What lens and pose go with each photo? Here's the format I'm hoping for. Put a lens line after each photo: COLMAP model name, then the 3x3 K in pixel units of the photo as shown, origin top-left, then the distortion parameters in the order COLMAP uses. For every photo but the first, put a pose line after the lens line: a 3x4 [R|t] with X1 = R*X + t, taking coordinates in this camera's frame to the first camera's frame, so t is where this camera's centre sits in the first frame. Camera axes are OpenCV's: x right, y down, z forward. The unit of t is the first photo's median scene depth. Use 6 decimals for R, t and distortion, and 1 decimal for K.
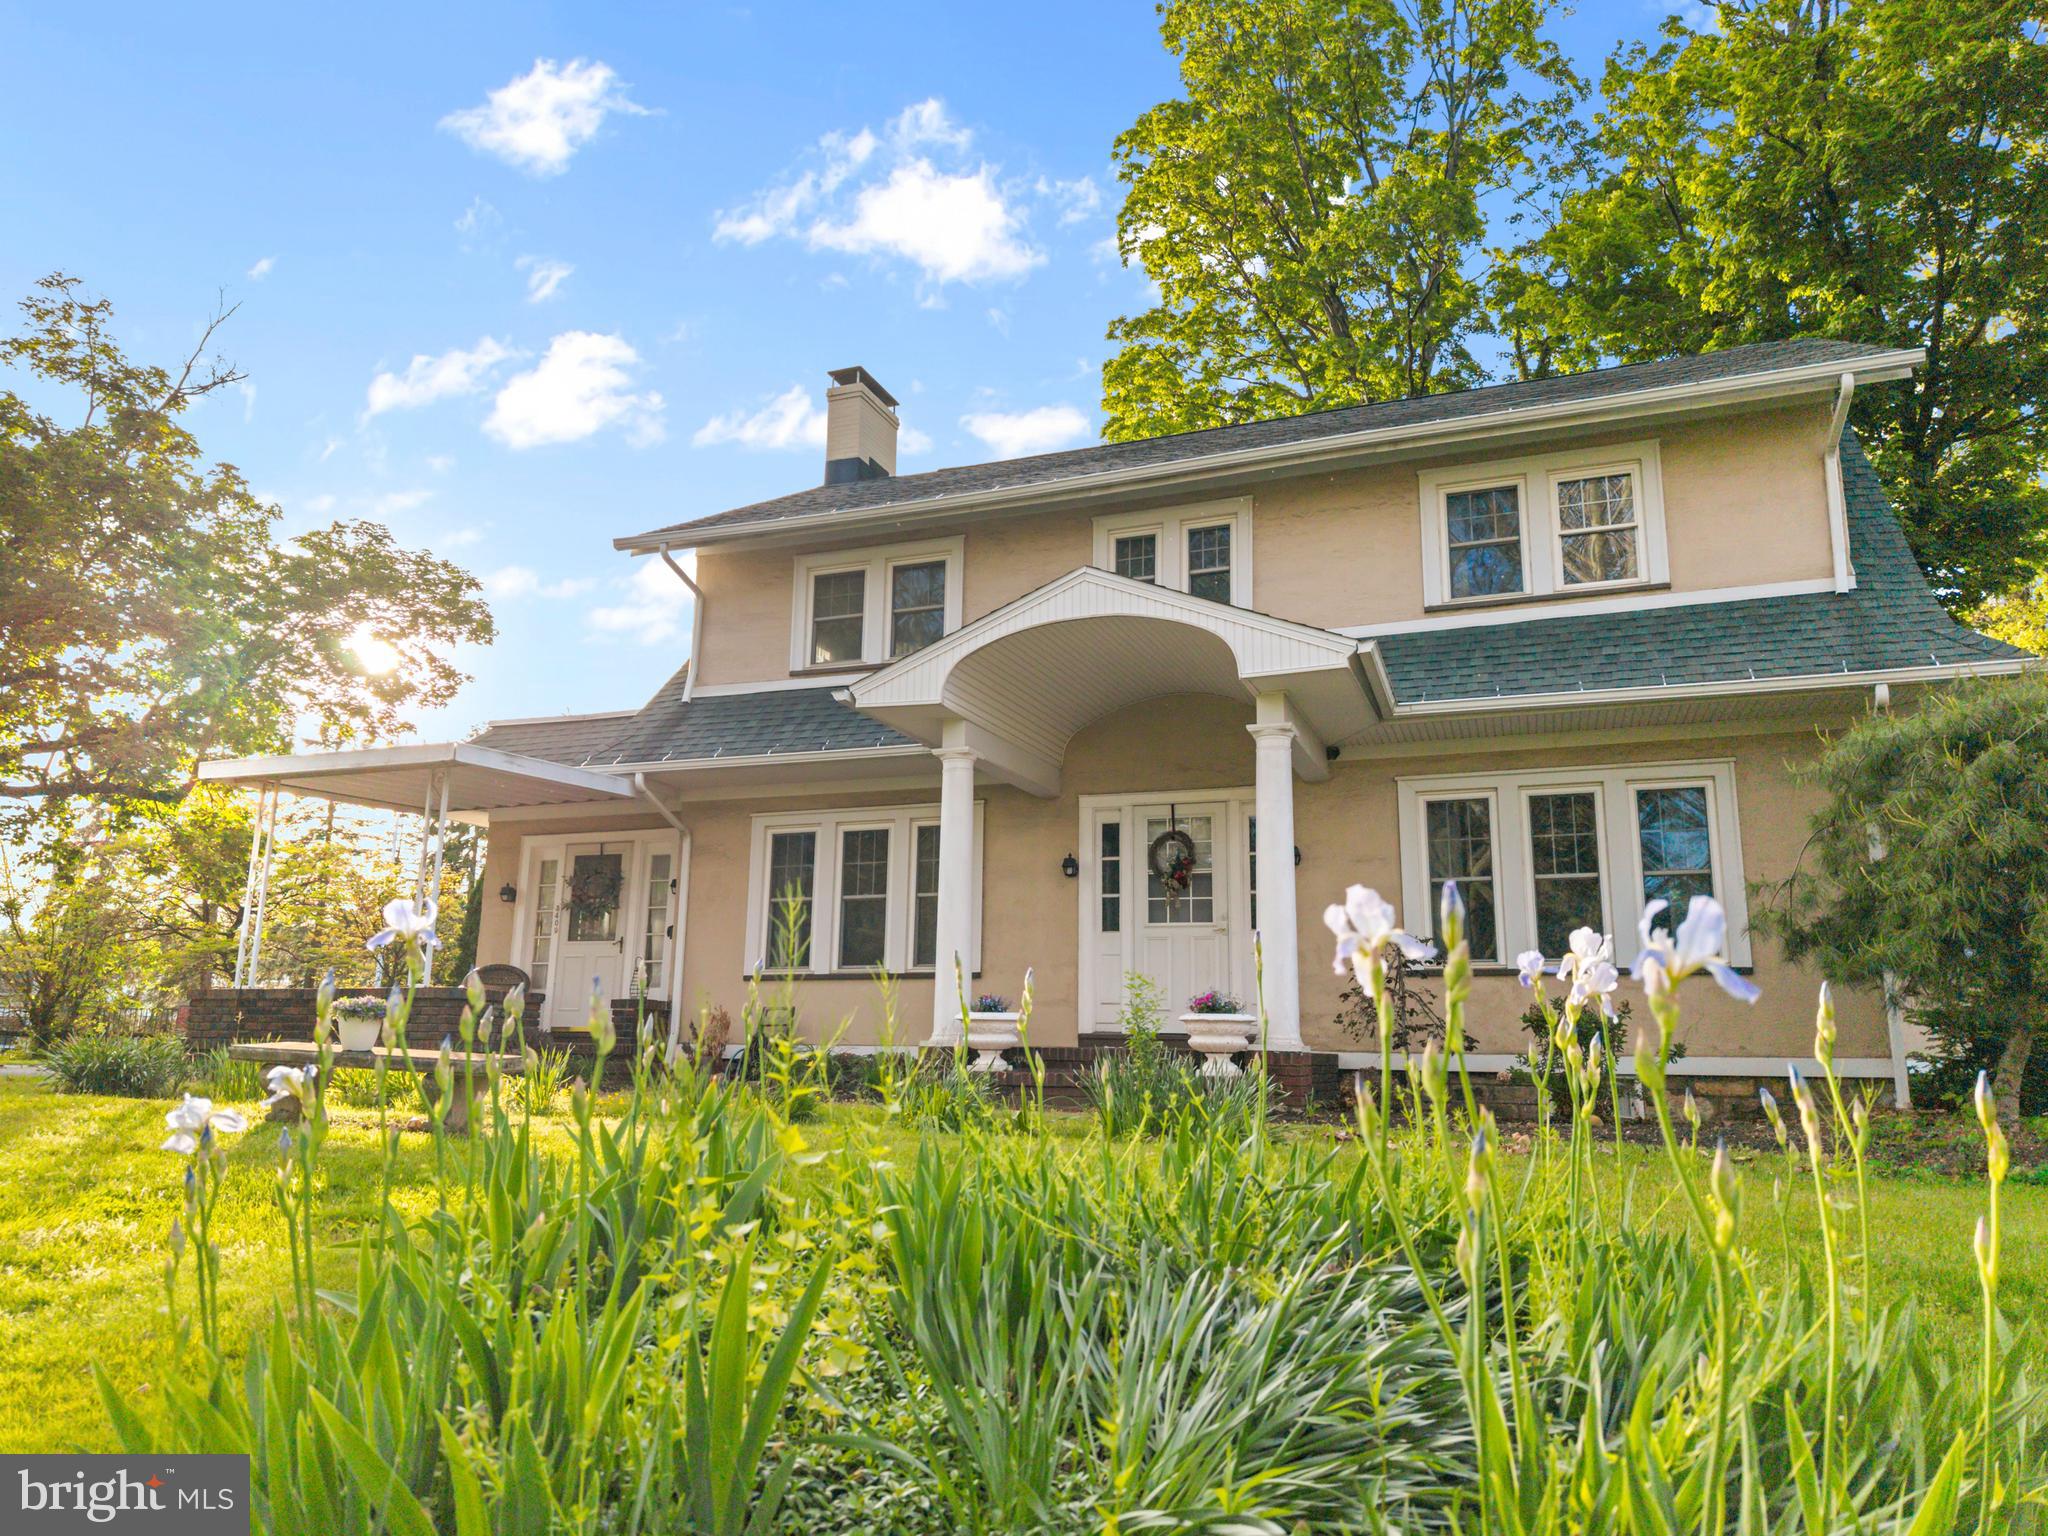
lens RADIAL K [[1373.0, 0, 1056.7], [0, 1373.0, 766.1], [0, 0, 1]] dist [0.004471, 0.000002]
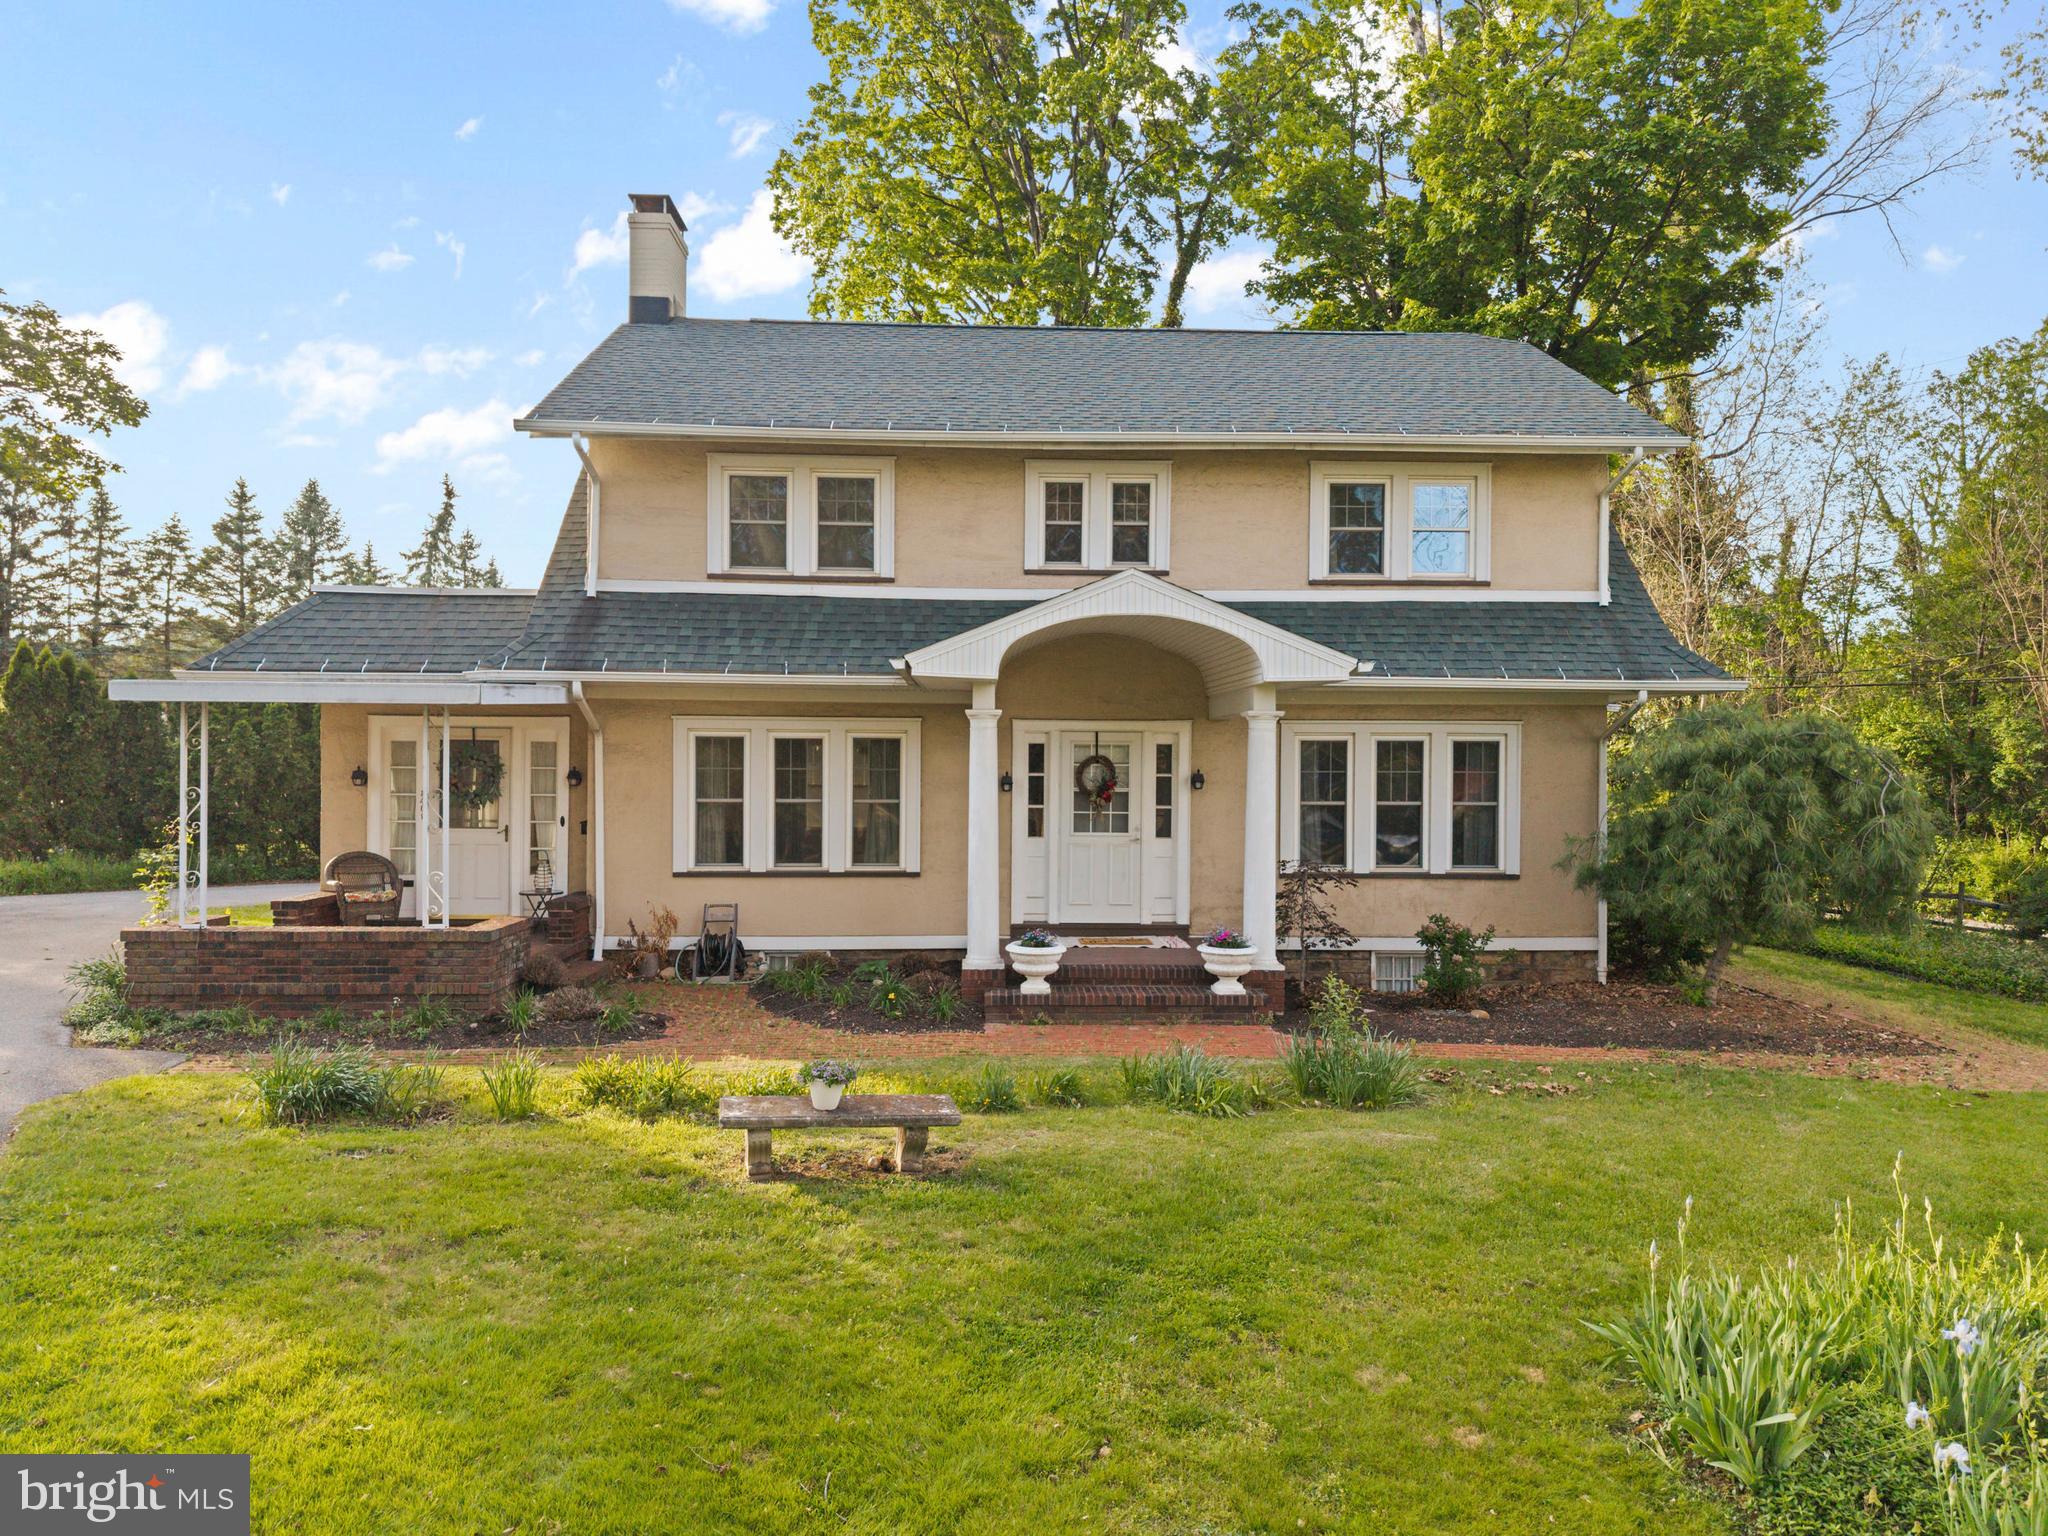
lens RADIAL K [[1338.5, 0, 1042.7], [0, 1338.5, 768.6], [0, 0, 1]] dist [0.007491, 0.000304]
pose [[0.919891, -0.006502, 0.392121, -0.380634], [-0.077268, 0.977259, 0.197470, -0.153430], [-0.384488, -0.211949, 0.898469, -0.012241]]
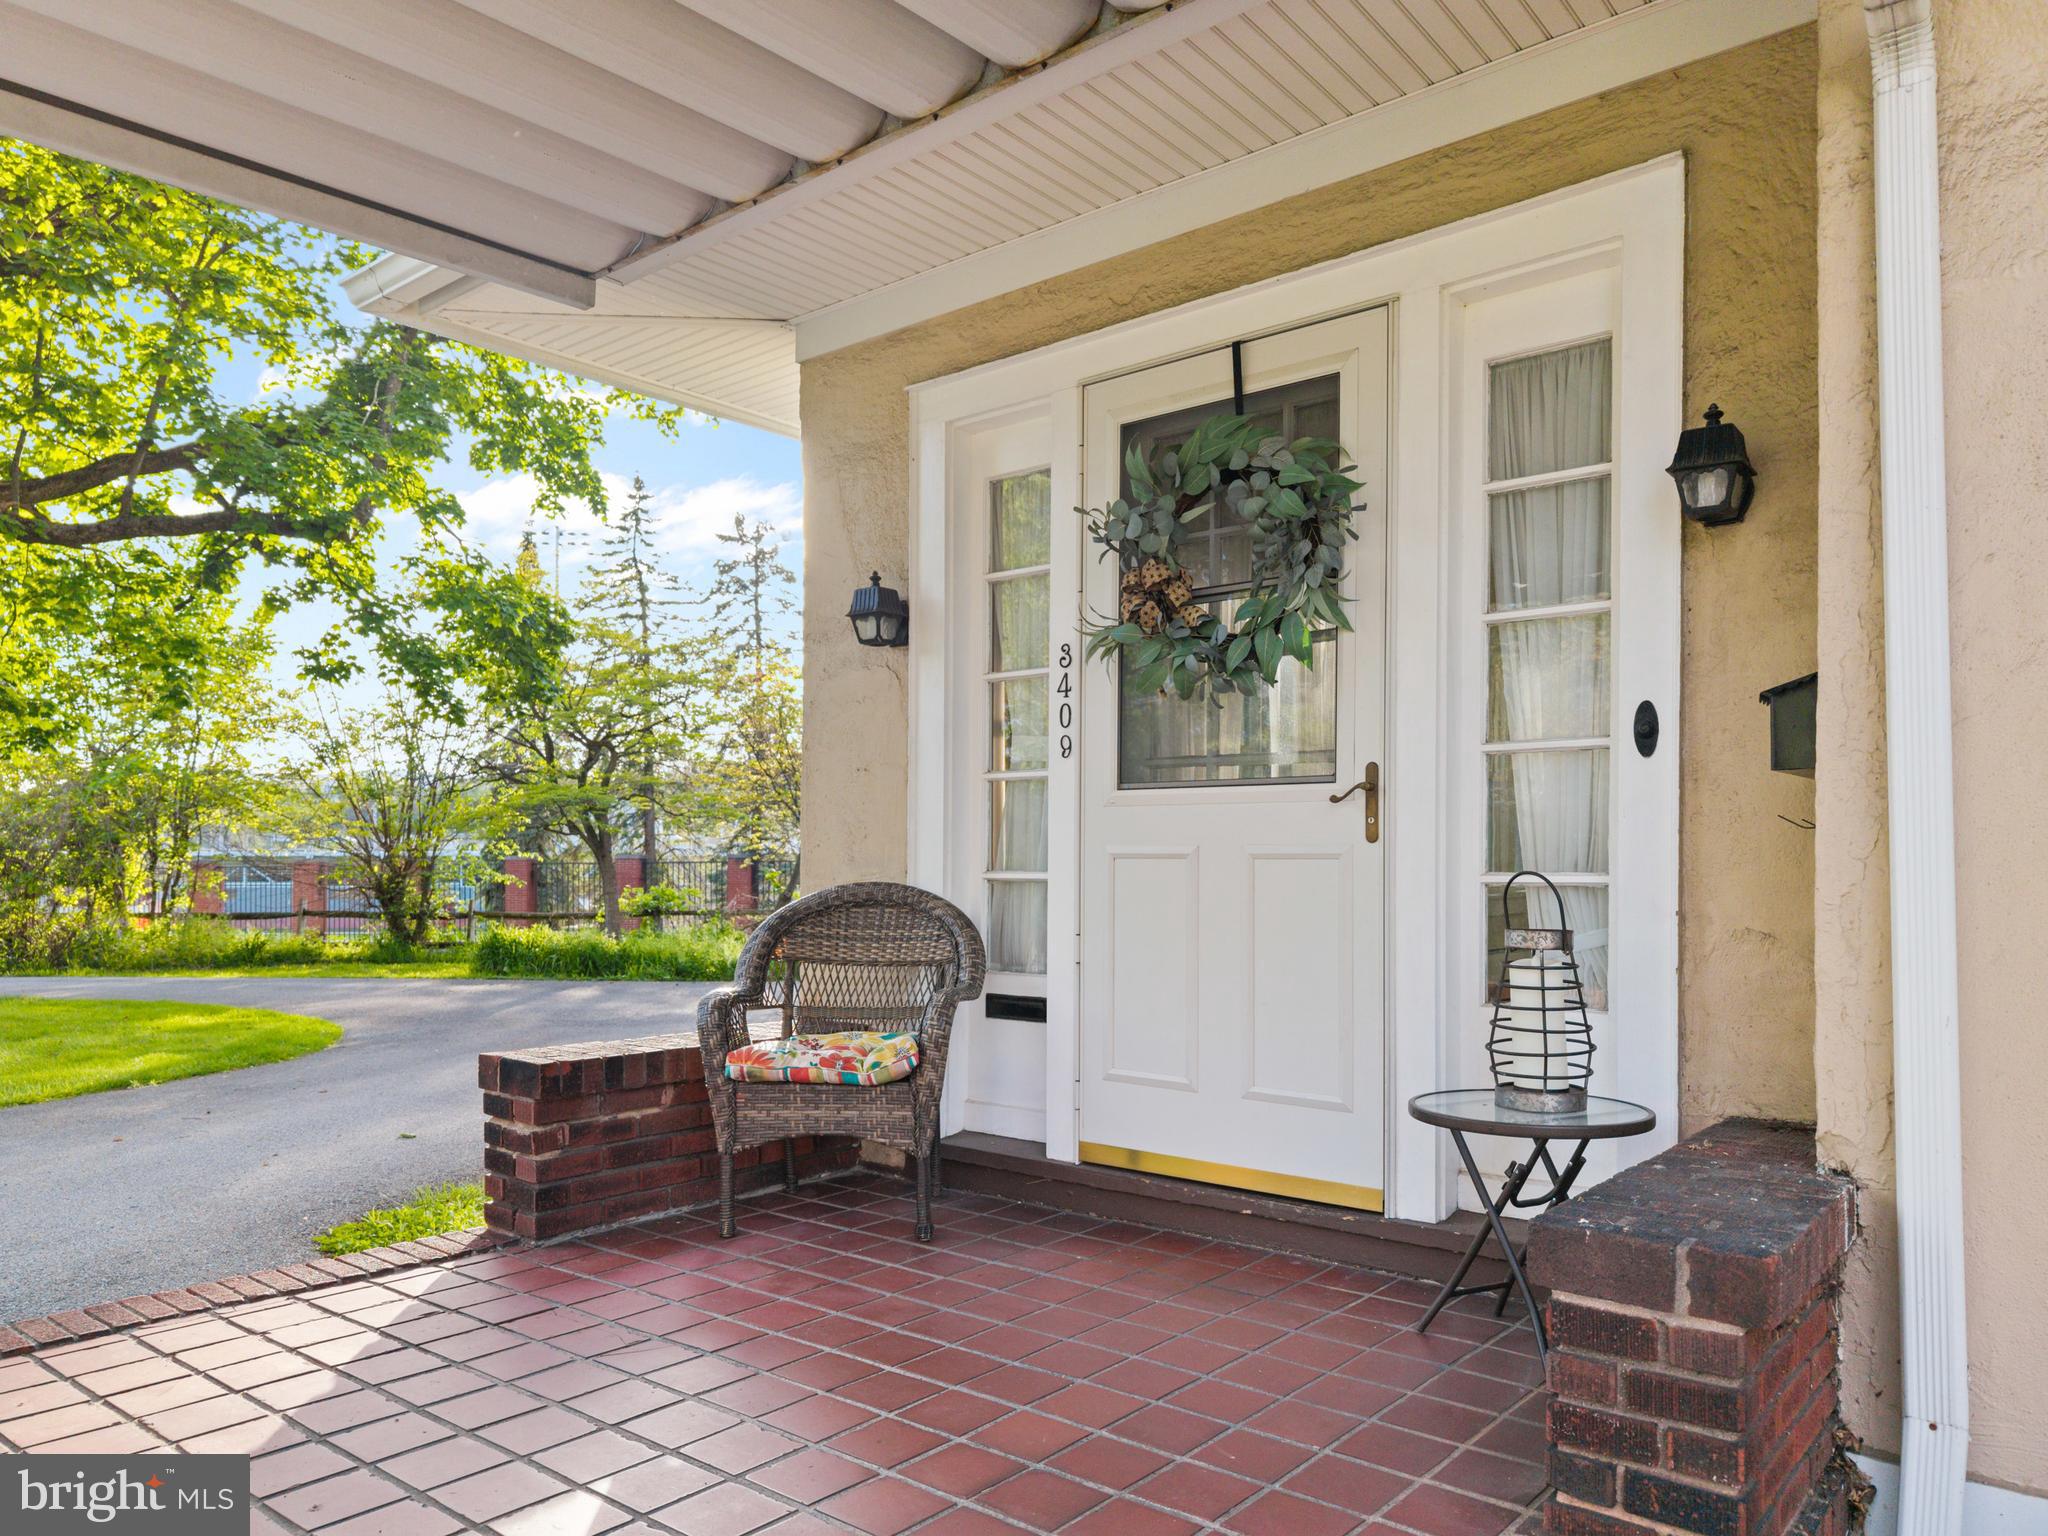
lens RADIAL K [[1408.0, 0, 1025.6], [0, 1408.0, 861.4], [0, 0, 1]] dist [0.005750, 0.001400]
pose [[0.941239, -0.009176, -0.337615, -0.329373], [0.075853, 0.979837, 0.184839, 0.106858], [0.329112, -0.199587, 0.922957, 0.875616]]
